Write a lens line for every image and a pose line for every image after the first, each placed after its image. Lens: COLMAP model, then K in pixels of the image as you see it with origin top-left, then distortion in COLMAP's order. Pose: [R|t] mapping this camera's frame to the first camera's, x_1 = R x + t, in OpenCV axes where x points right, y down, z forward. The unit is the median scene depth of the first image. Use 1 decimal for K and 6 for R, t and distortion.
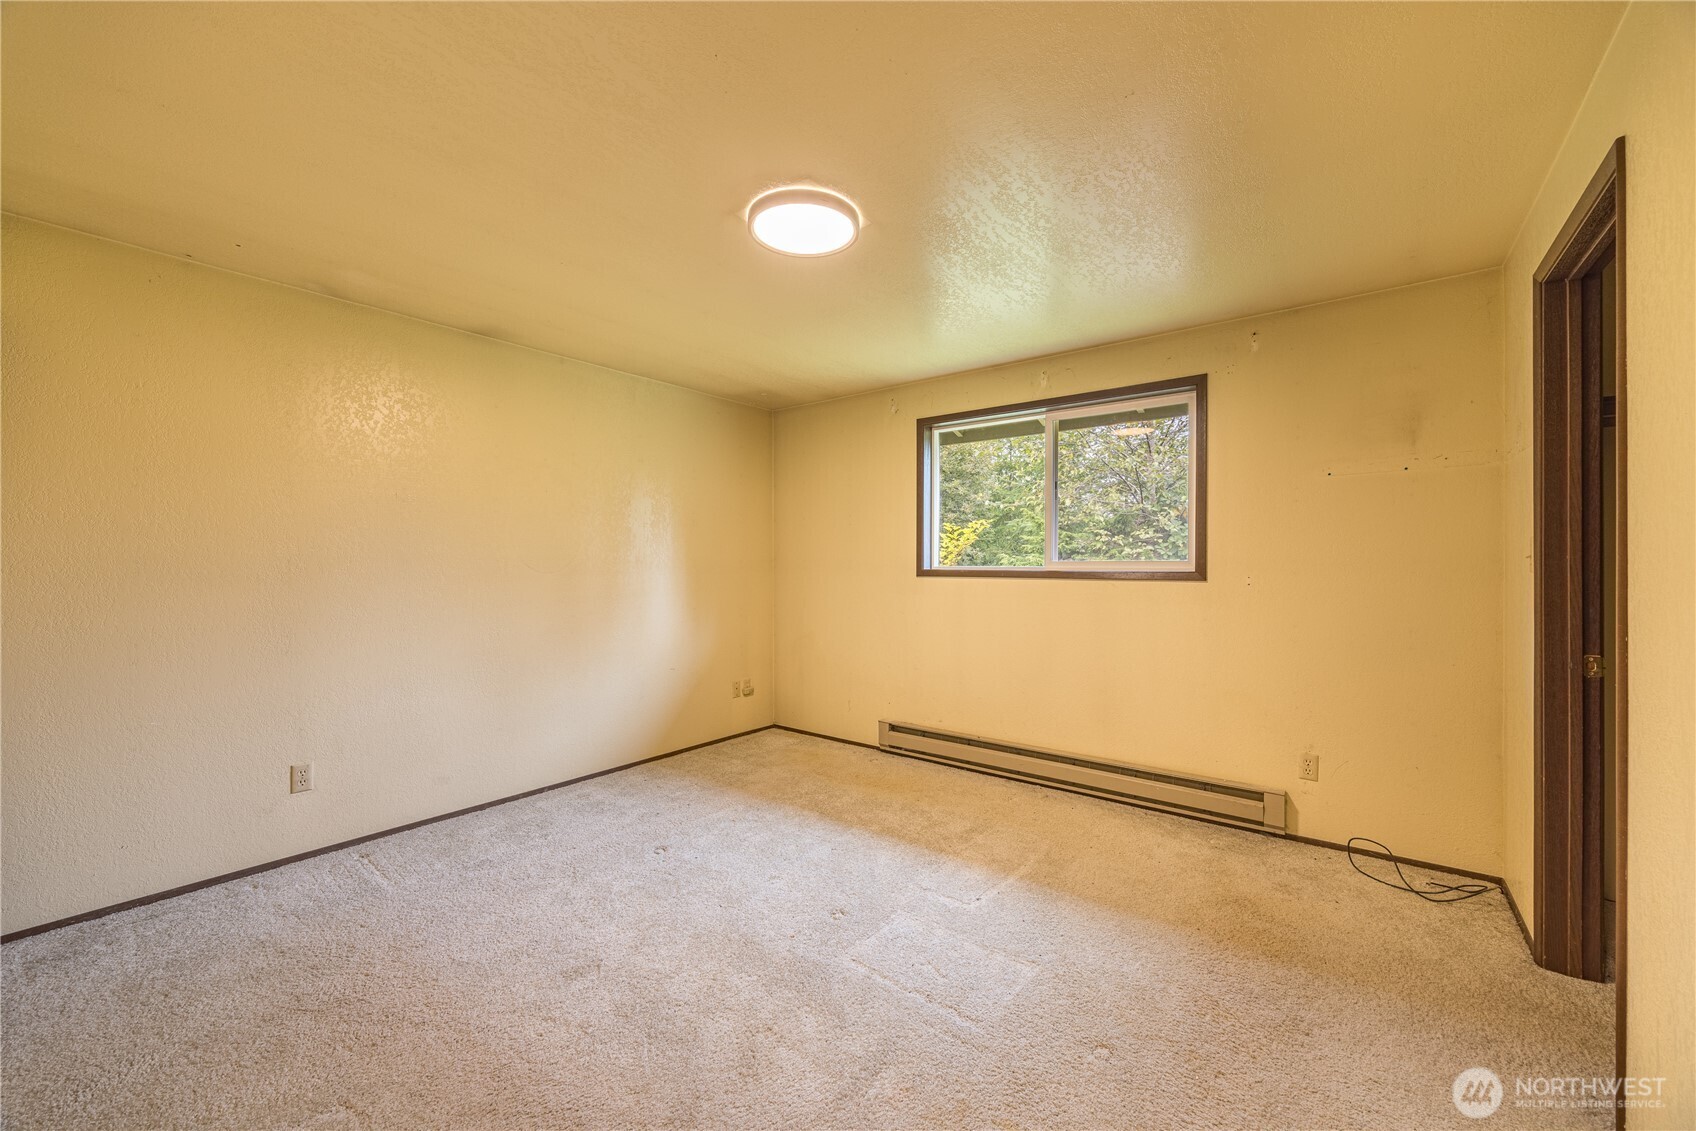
lens RADIAL K [[650.8, 0, 853.2], [0, 650.8, 559.8], [0, 0, 1]] dist [-0.001793, -0.000126]
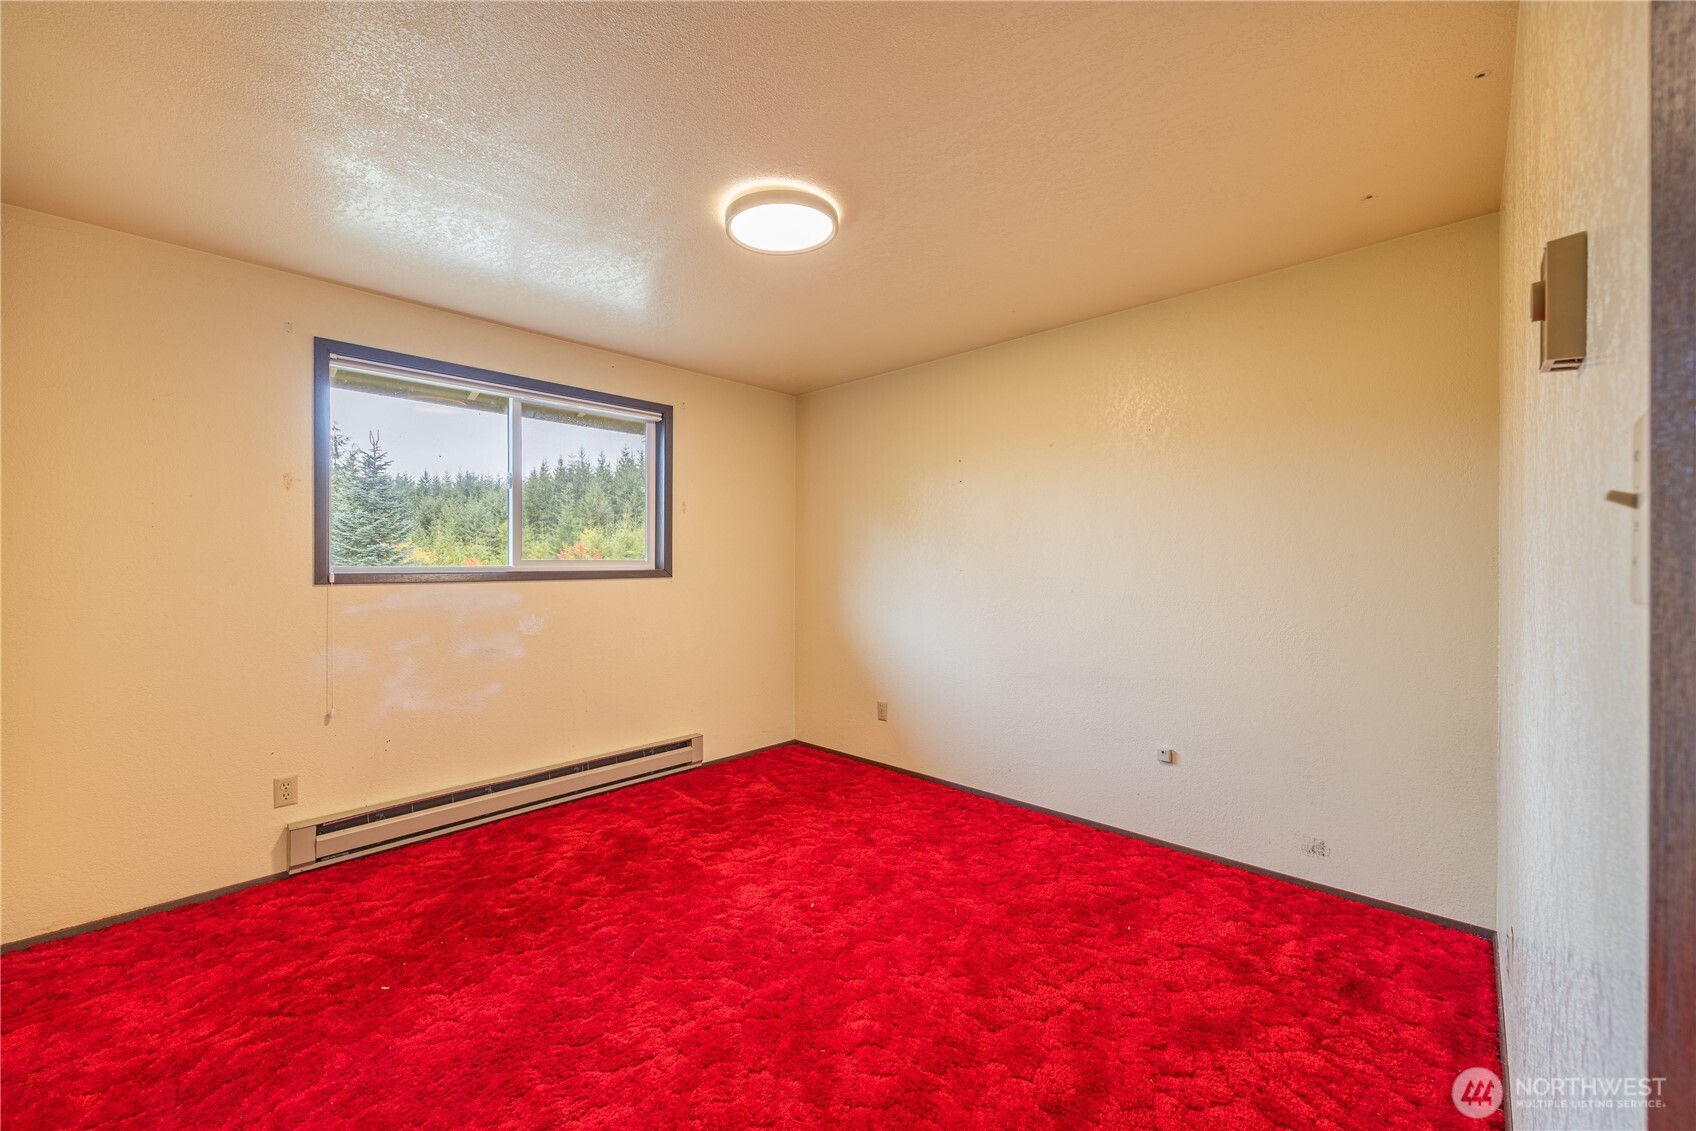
lens RADIAL K [[650.8, 0, 853.2], [0, 650.8, 559.8], [0, 0, 1]] dist [-0.001793, -0.000126]
pose [[0.106699, -0.003556, 0.994285, -0.571532], [-0.008632, 0.999953, 0.004502, -0.007692], [-0.994254, -0.009063, 0.106663, 0.488759]]
